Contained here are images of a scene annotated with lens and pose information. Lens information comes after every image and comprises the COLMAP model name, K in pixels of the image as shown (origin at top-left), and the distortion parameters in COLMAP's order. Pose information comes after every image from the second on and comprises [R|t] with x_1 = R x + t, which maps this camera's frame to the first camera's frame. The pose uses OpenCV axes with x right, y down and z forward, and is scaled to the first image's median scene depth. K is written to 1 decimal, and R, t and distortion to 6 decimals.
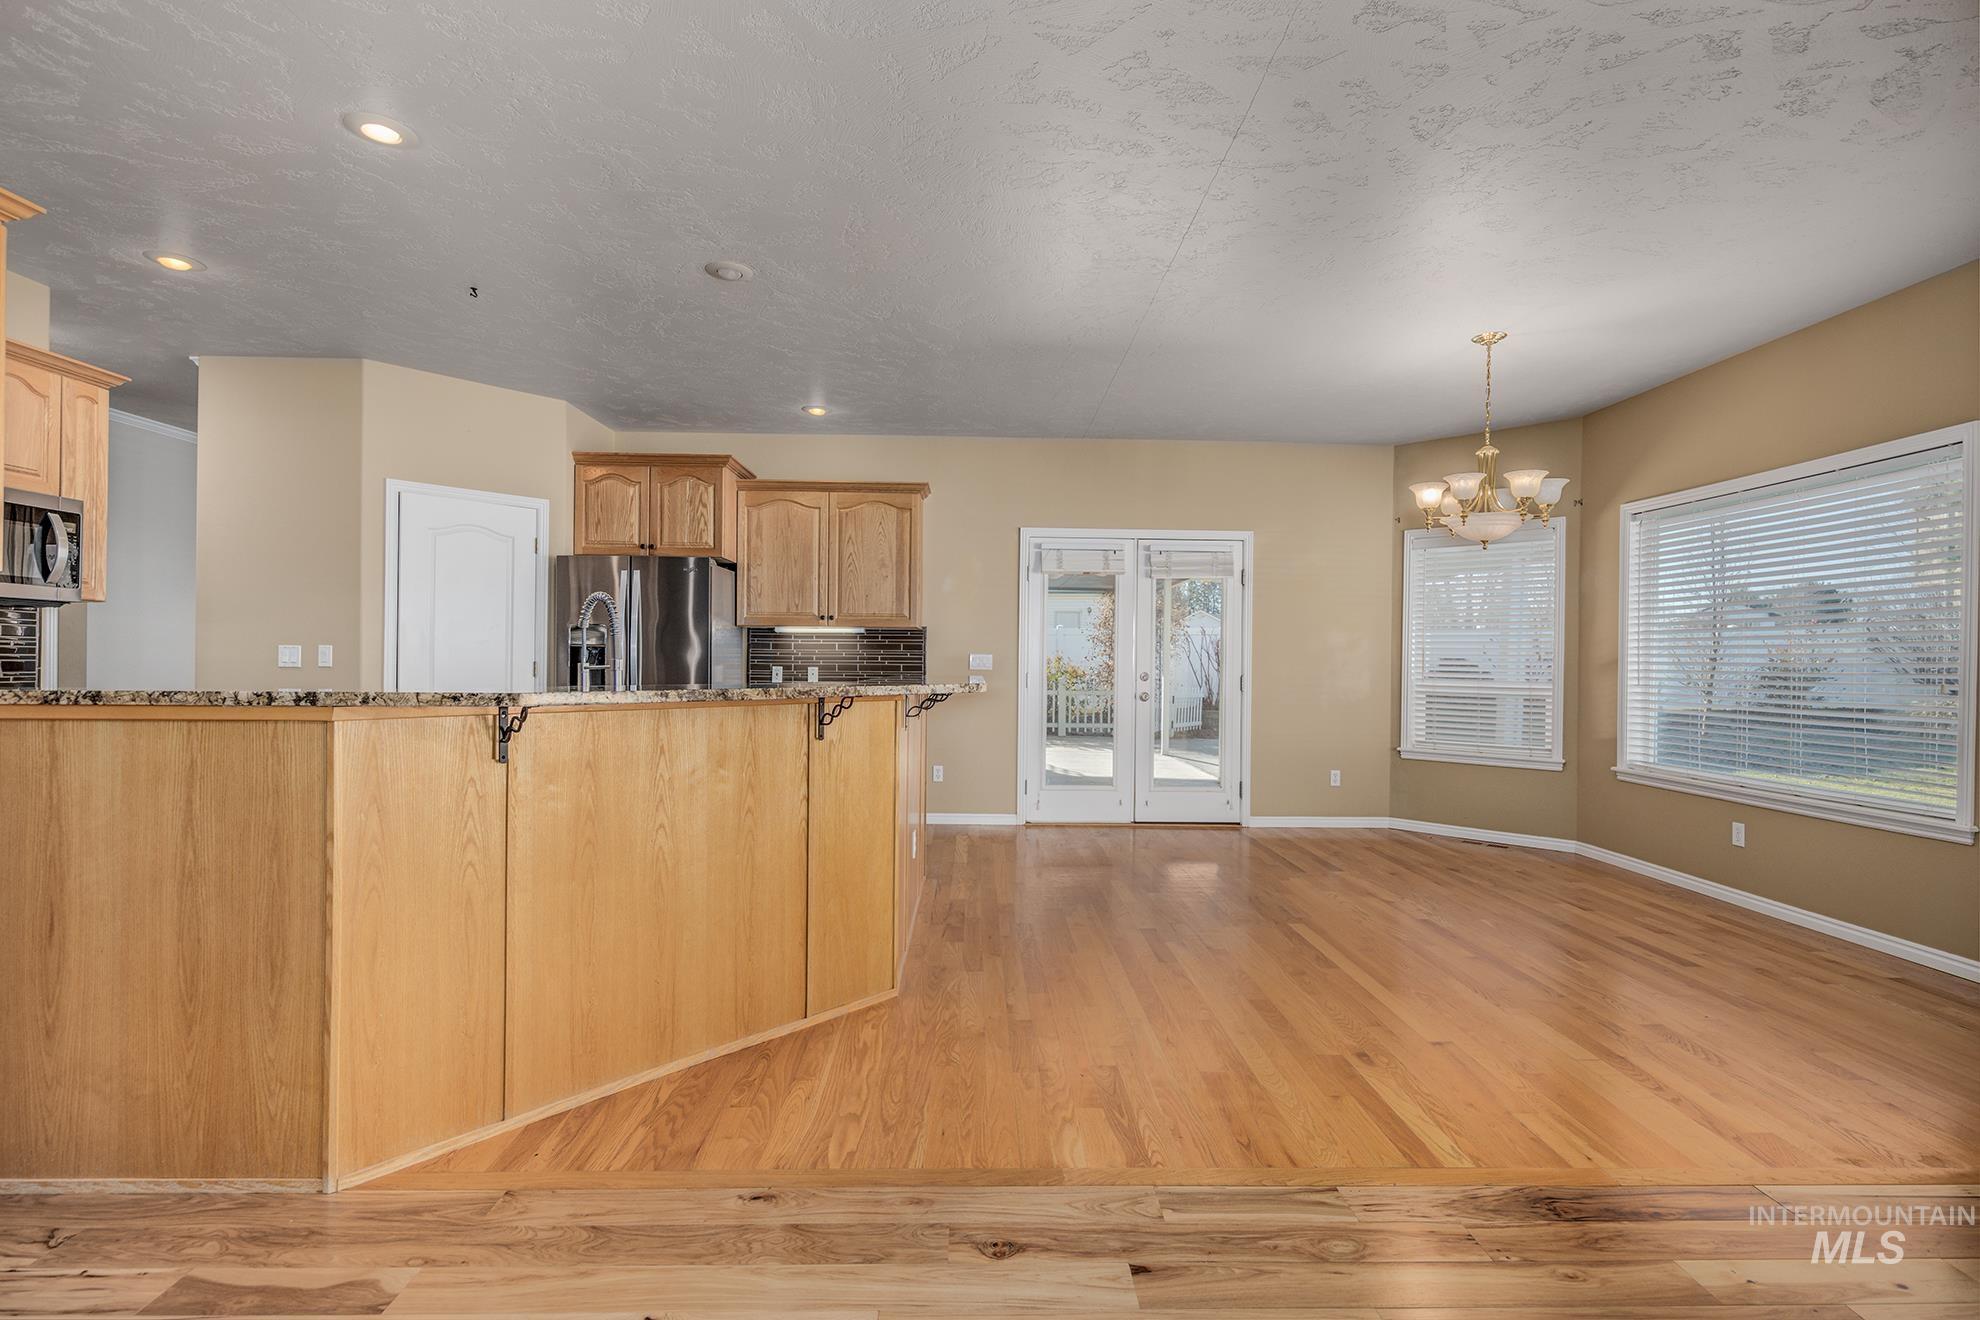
lens RADIAL K [[906.4, 0, 994.1], [0, 906.4, 663.8], [0, 0, 1]] dist [-0.001313, -0.001159]
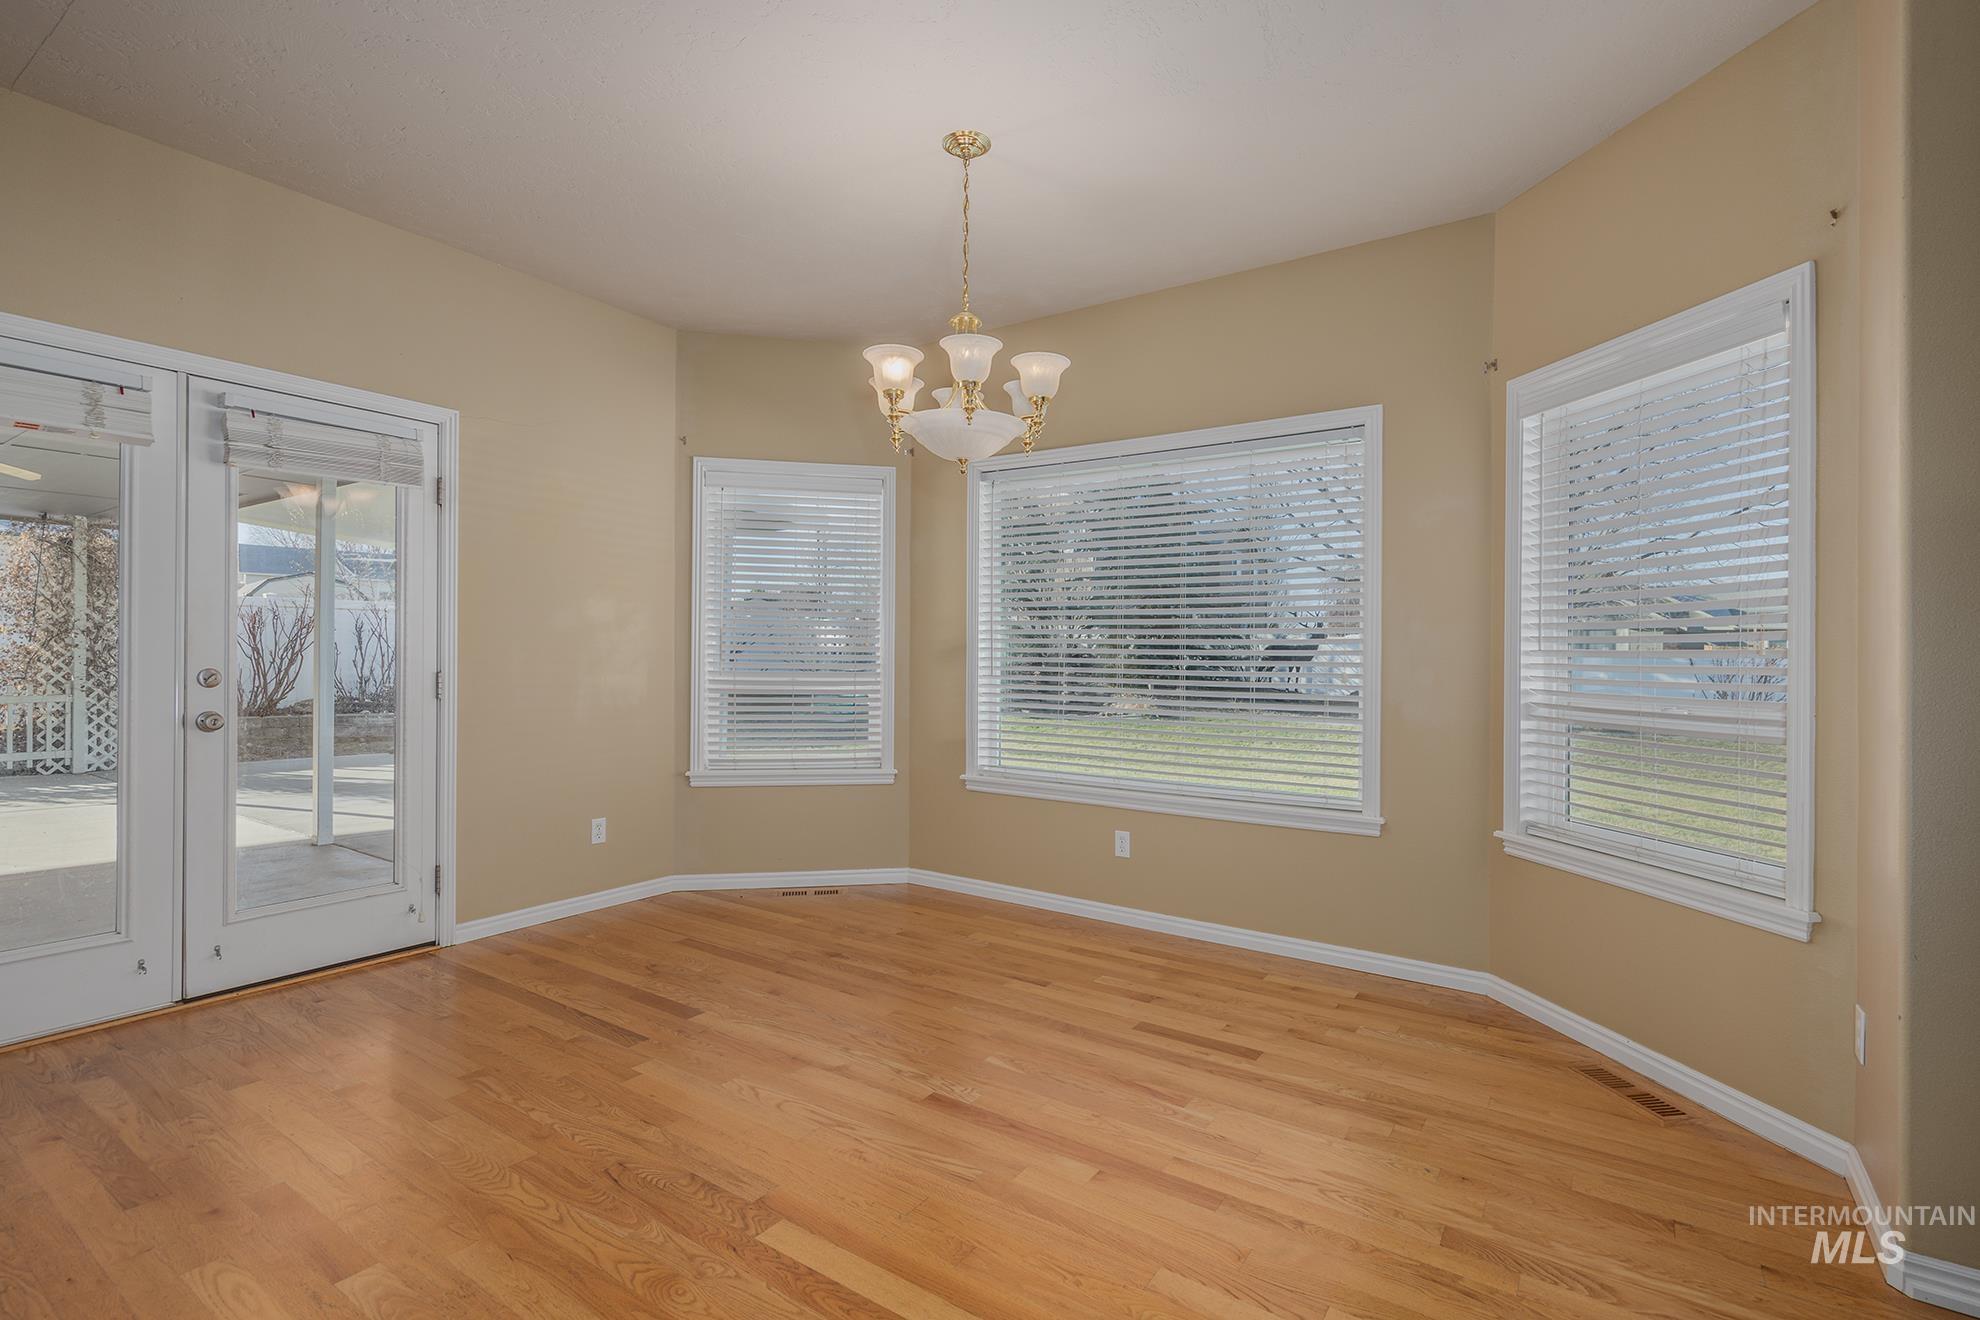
lens RADIAL K [[906.4, 0, 995.9], [0, 906.4, 655.5], [0, 0, 1]] dist [-0.001313, -0.001159]
pose [[0.573001, -0.004814, 0.819541, 0.020072], [-0.002975, 0.999964, 0.007954, -0.001929], [-0.819549, -0.006996, 0.572966, 0.445553]]
